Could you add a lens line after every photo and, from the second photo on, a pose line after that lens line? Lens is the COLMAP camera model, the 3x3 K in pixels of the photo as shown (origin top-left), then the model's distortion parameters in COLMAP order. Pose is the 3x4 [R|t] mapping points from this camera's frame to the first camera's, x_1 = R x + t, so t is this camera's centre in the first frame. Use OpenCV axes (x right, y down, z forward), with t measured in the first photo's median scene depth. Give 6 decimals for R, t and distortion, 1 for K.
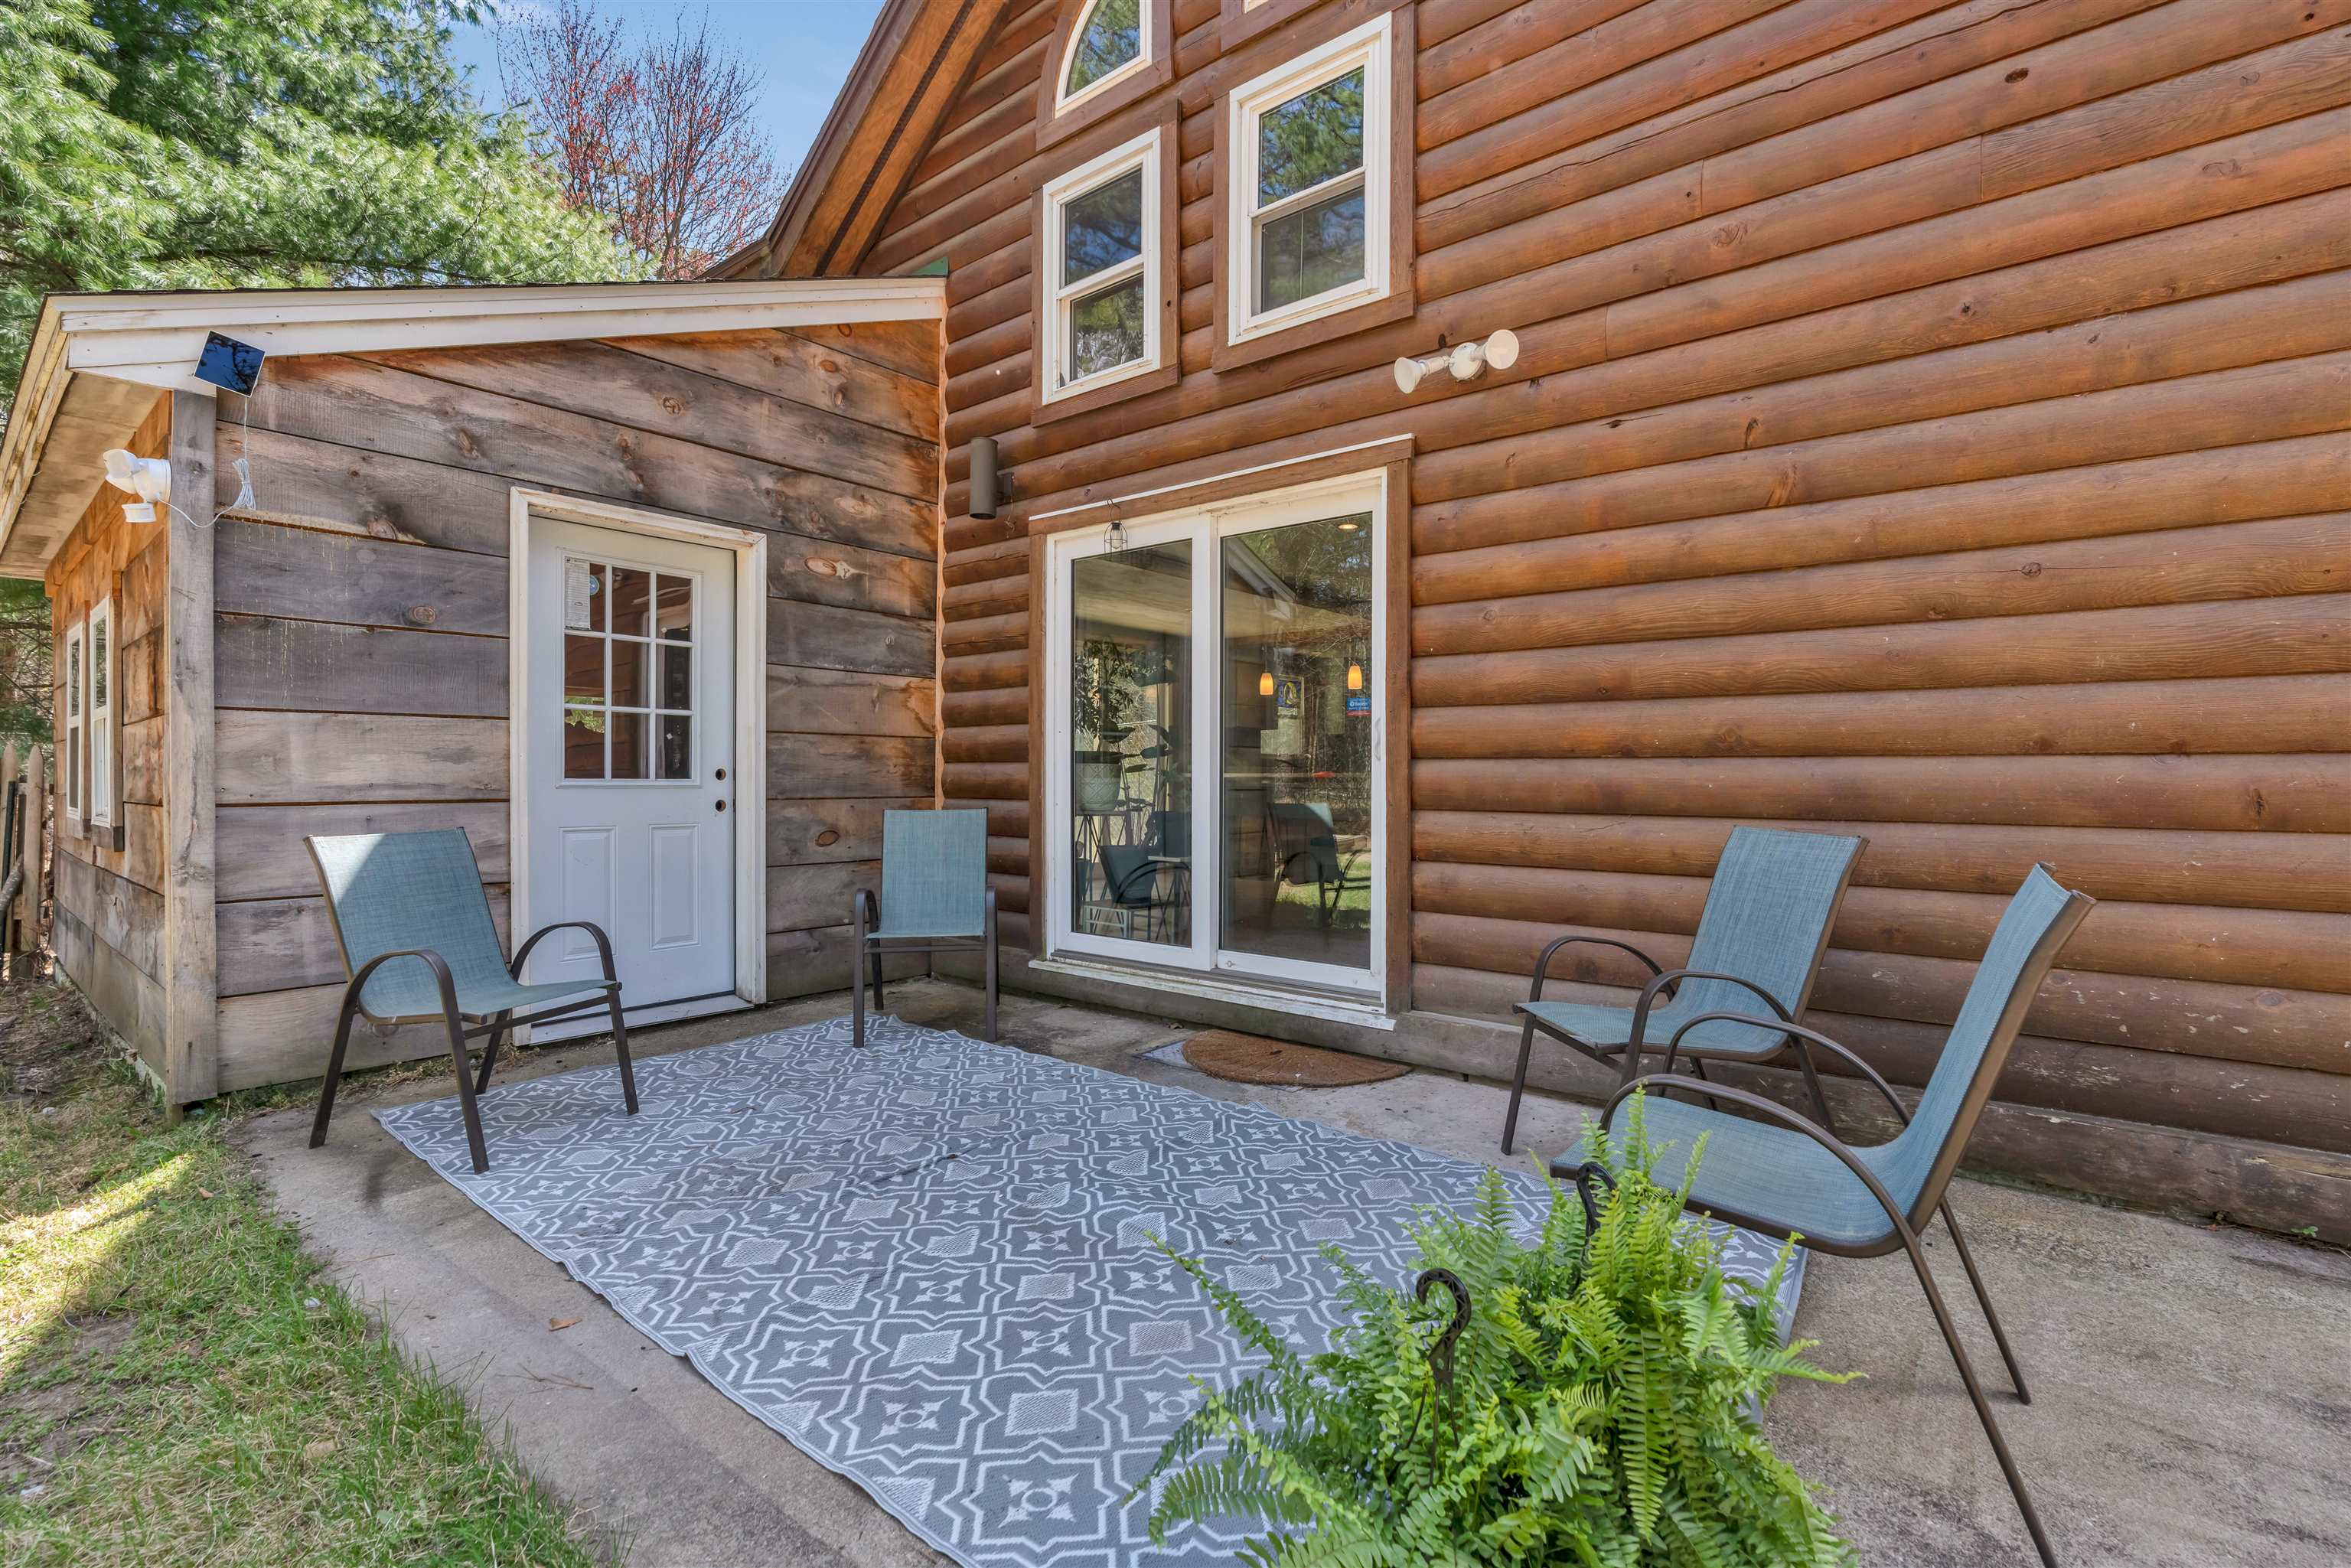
lens RADIAL K [[1083.2, 0, 1177.2], [0, 1083.2, 774.4], [0, 0, 1]] dist [-0.003577, -0.000273]
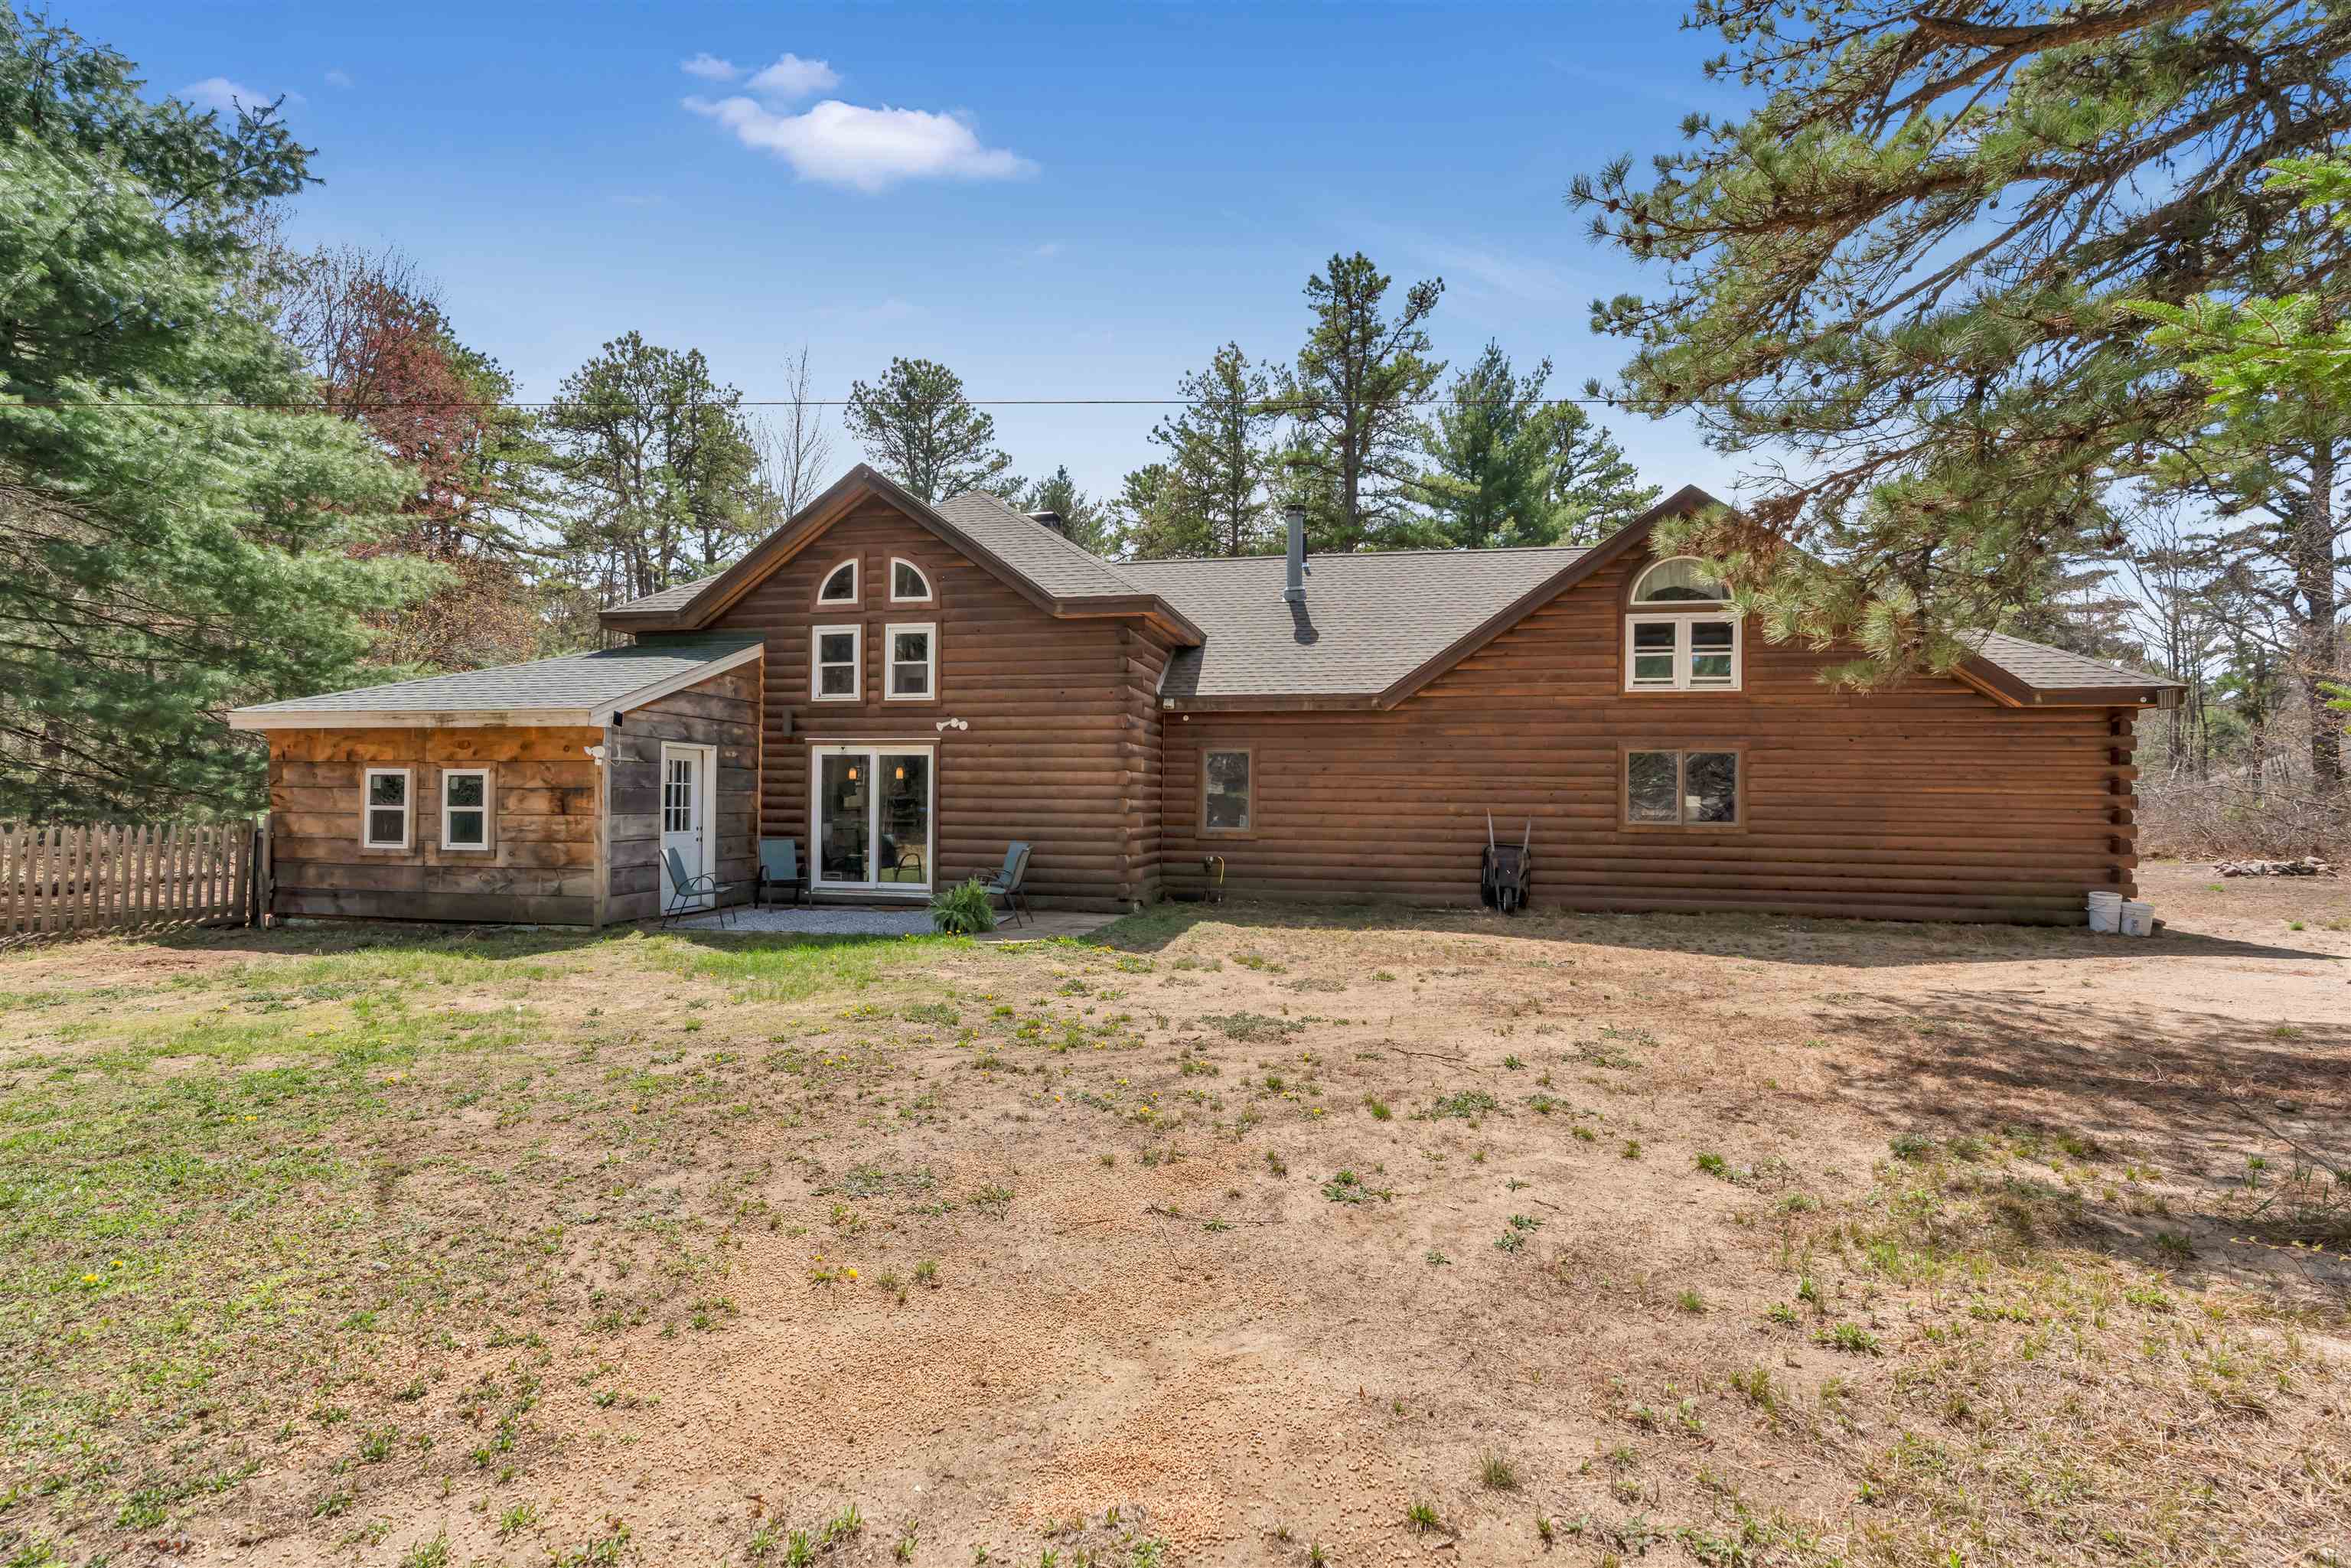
lens RADIAL K [[1083.2, 0, 1177.5], [0, 1083.2, 790.6], [0, 0, 1]] dist [-0.003577, -0.000273]
pose [[0.893163, 0.008082, 0.449661, -0.616771], [-0.003221, 0.999928, -0.011573, -0.076984], [-0.449722, 0.008888, 0.893124, -2.280791]]
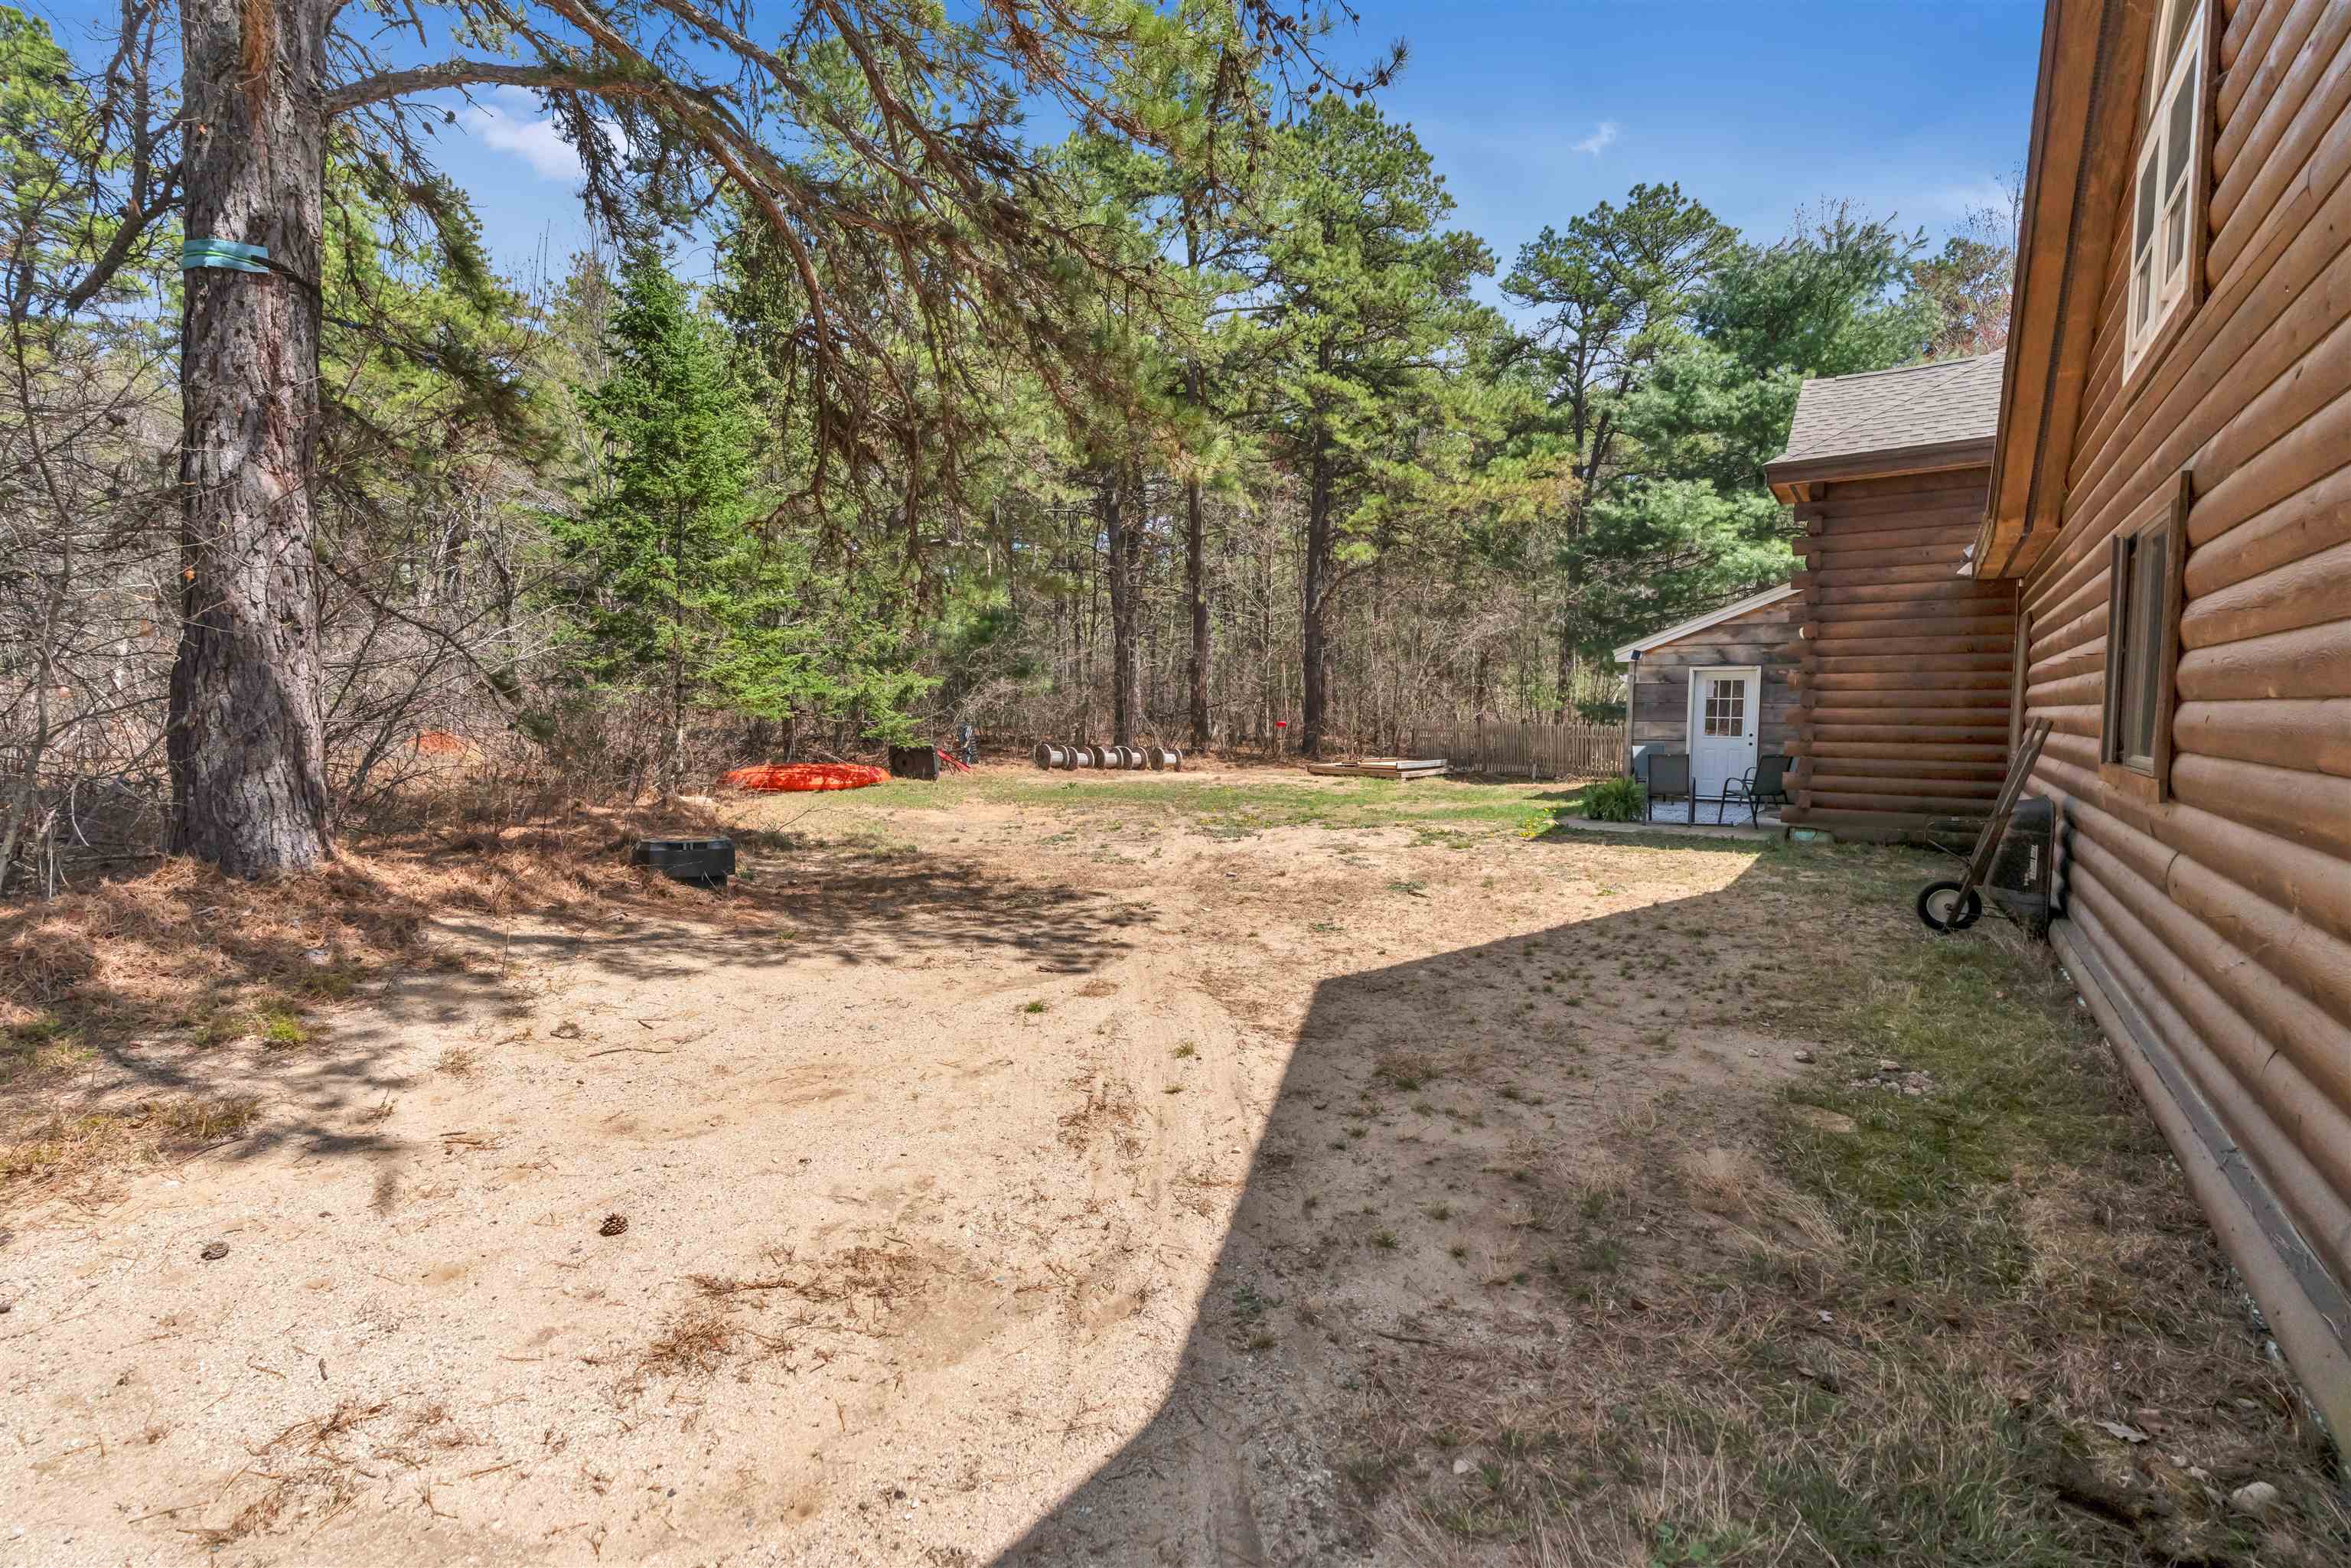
lens RADIAL K [[1083.2, 0, 1178.3], [0, 1083.2, 785.4], [0, 0, 1]] dist [-0.003577, -0.000273]
pose [[0.107202, 0.059866, -0.992433, 3.074983], [0.003370, 0.998158, 0.060575, -0.057946], [0.994232, -0.009838, 0.106803, -1.315494]]
